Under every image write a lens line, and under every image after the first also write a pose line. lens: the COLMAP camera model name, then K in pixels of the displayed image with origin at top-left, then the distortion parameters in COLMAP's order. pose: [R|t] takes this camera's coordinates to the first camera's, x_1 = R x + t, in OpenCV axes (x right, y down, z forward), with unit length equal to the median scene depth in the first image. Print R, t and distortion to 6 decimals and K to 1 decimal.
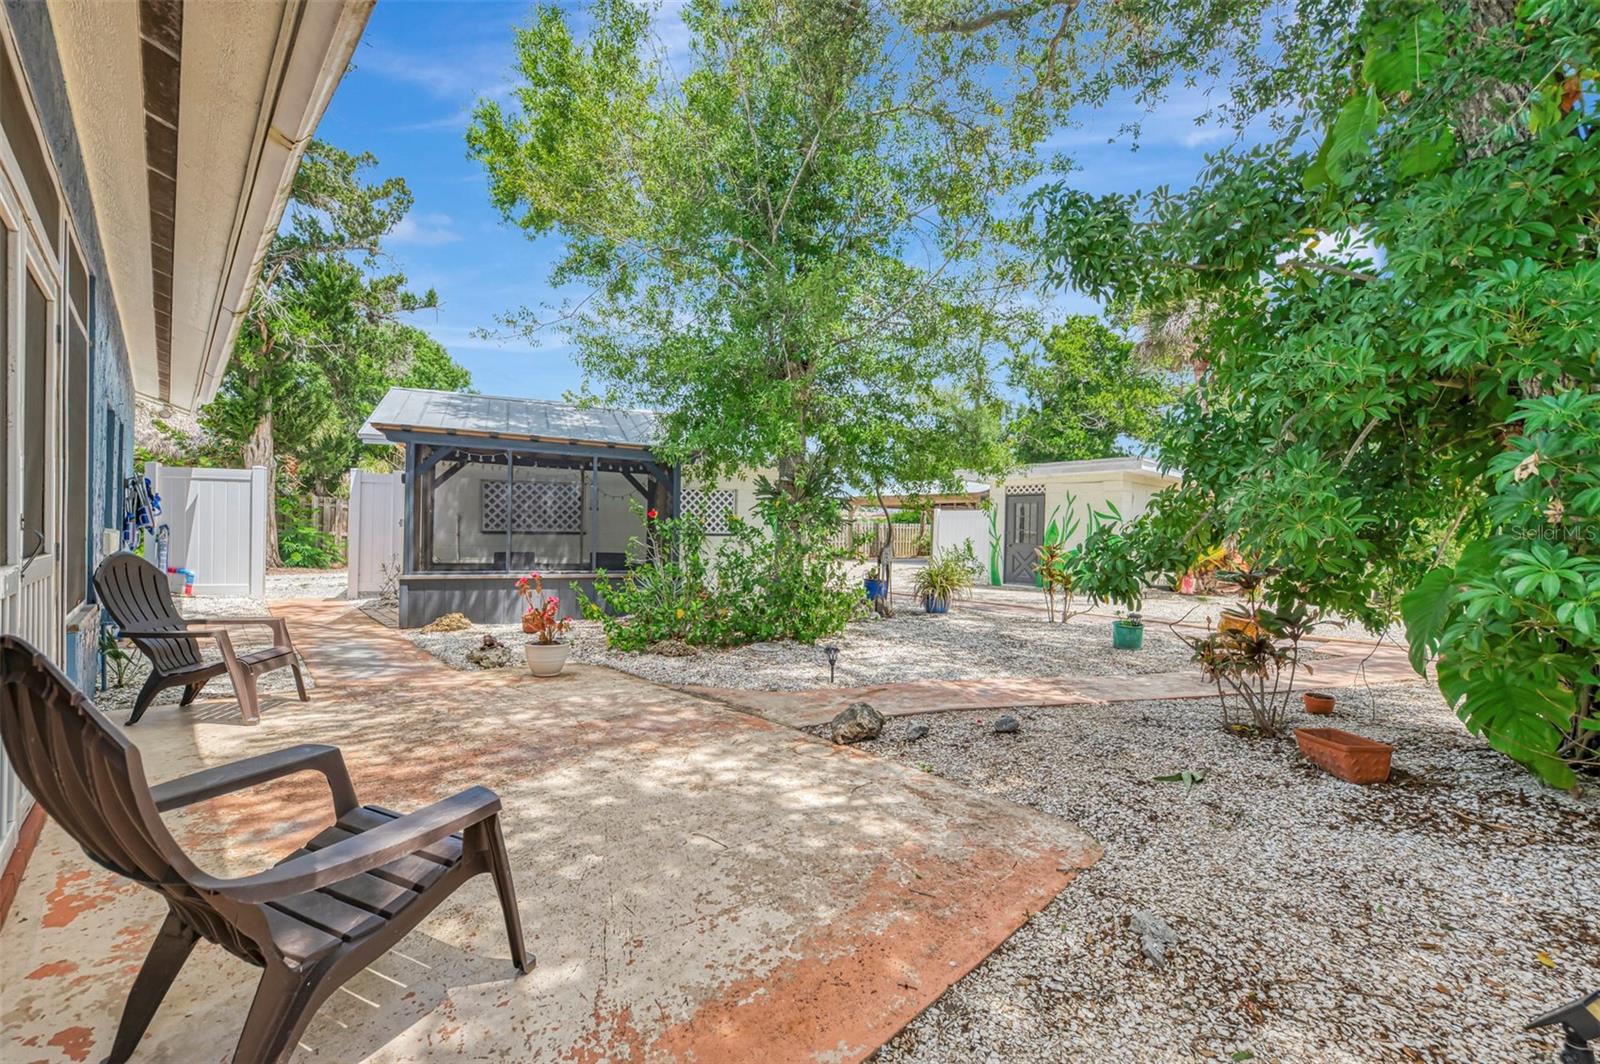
lens RADIAL K [[638.4, 0, 806.9], [0, 638.4, 533.2], [0, 0, 1]] dist [0.007981, -0.001502]
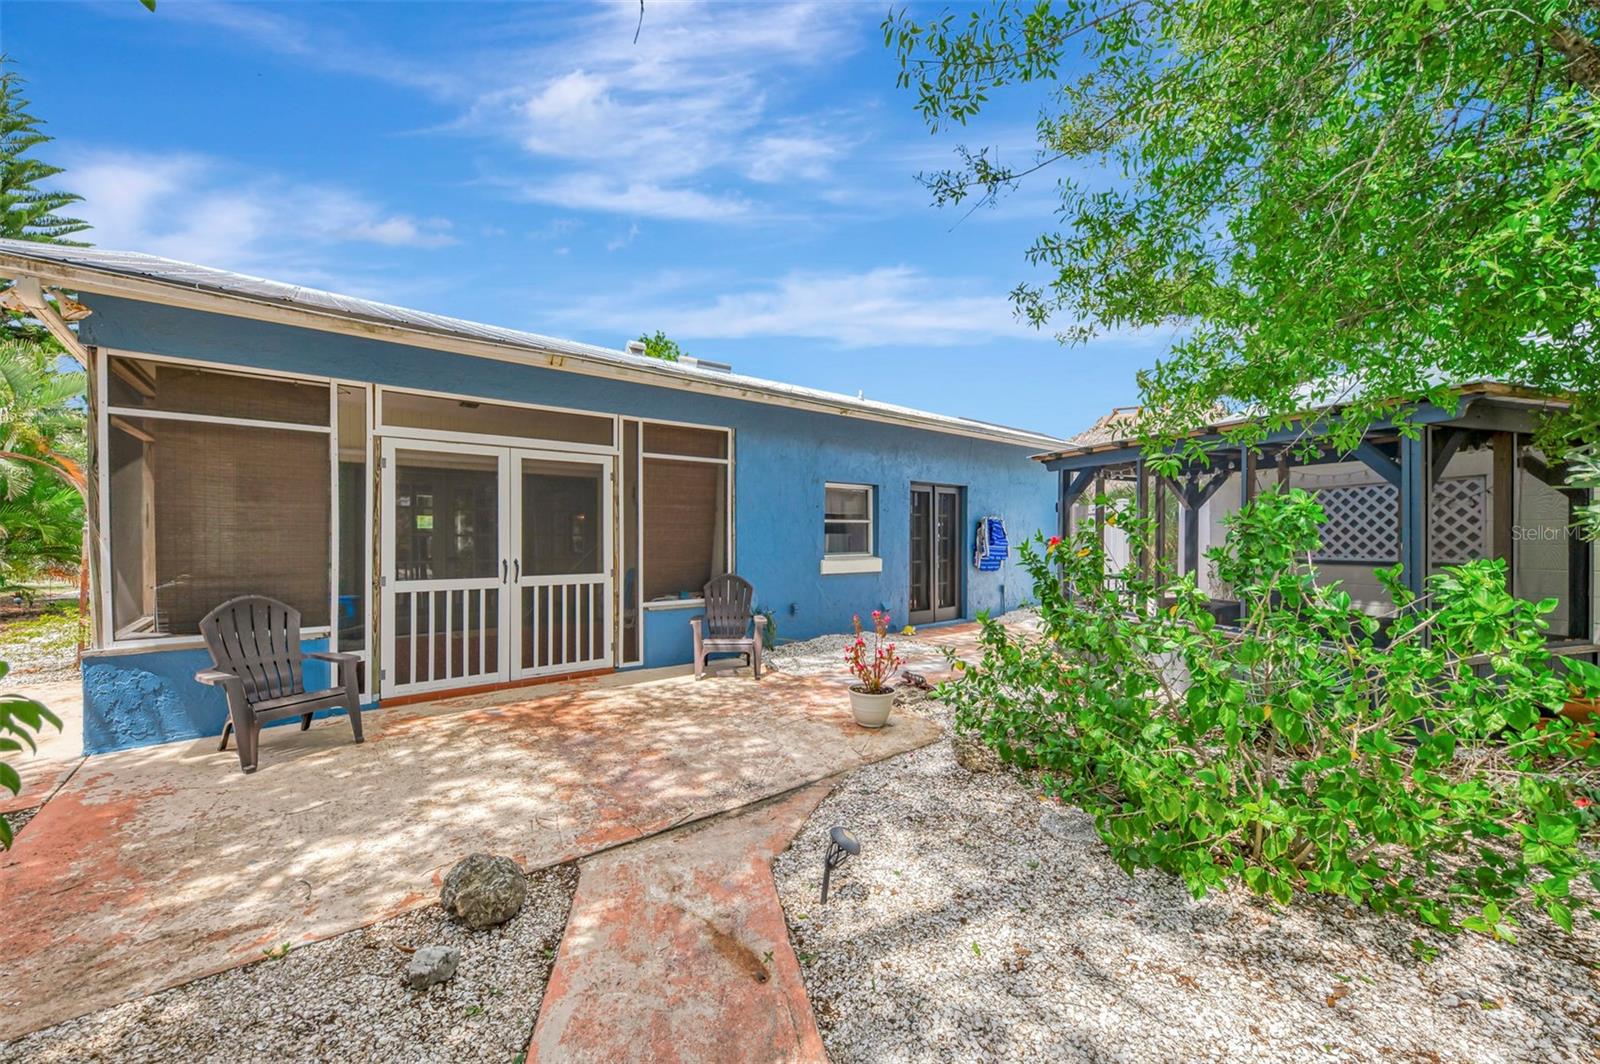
lens RADIAL K [[638.4, 0, 811.0], [0, 638.4, 537.3], [0, 0, 1]] dist [0.007981, -0.001502]
pose [[-0.106368, -0.017043, -0.994181, 0.728318], [-0.003810, 0.999853, -0.016733, -0.034845], [0.994320, 0.002008, -0.106417, 1.495635]]
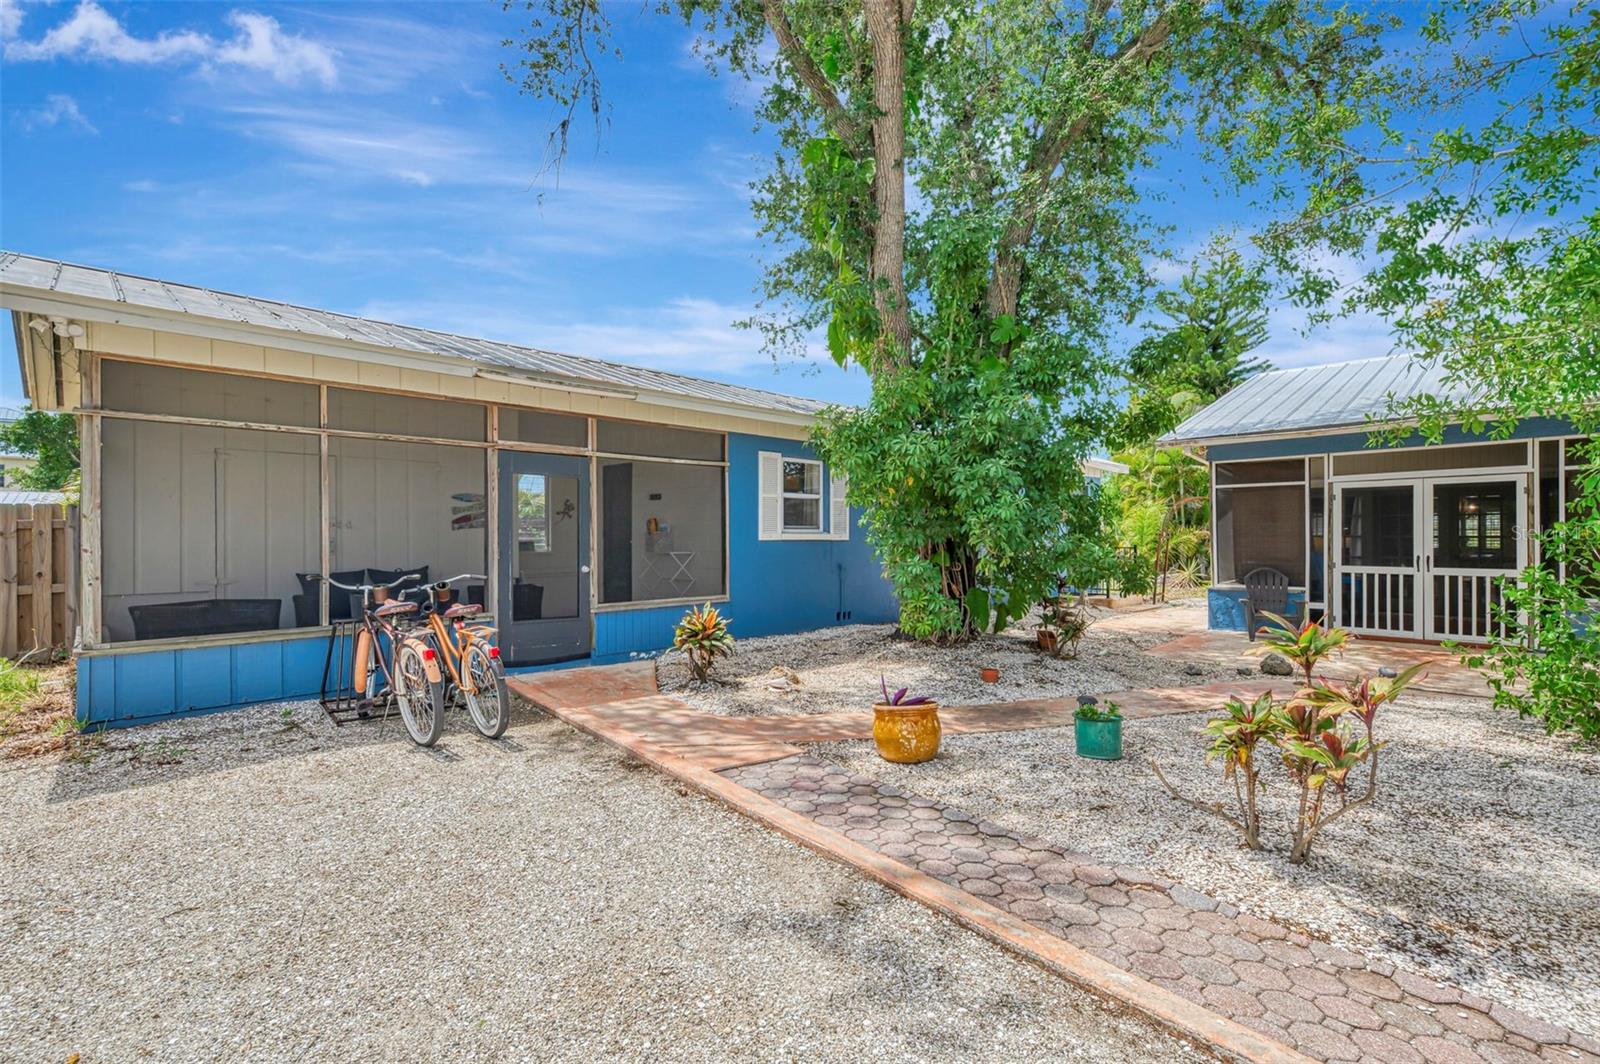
lens RADIAL K [[738.8, 0, 818.1], [0, 738.8, 539.0], [0, 0, 1]] dist [0.010799, -0.000372]
pose [[-0.999926, -0.011587, 0.003694, 1.368628], [-0.011553, 0.999892, 0.009108, -0.060801], [-0.003800, 0.009065, -0.999952, 3.191450]]
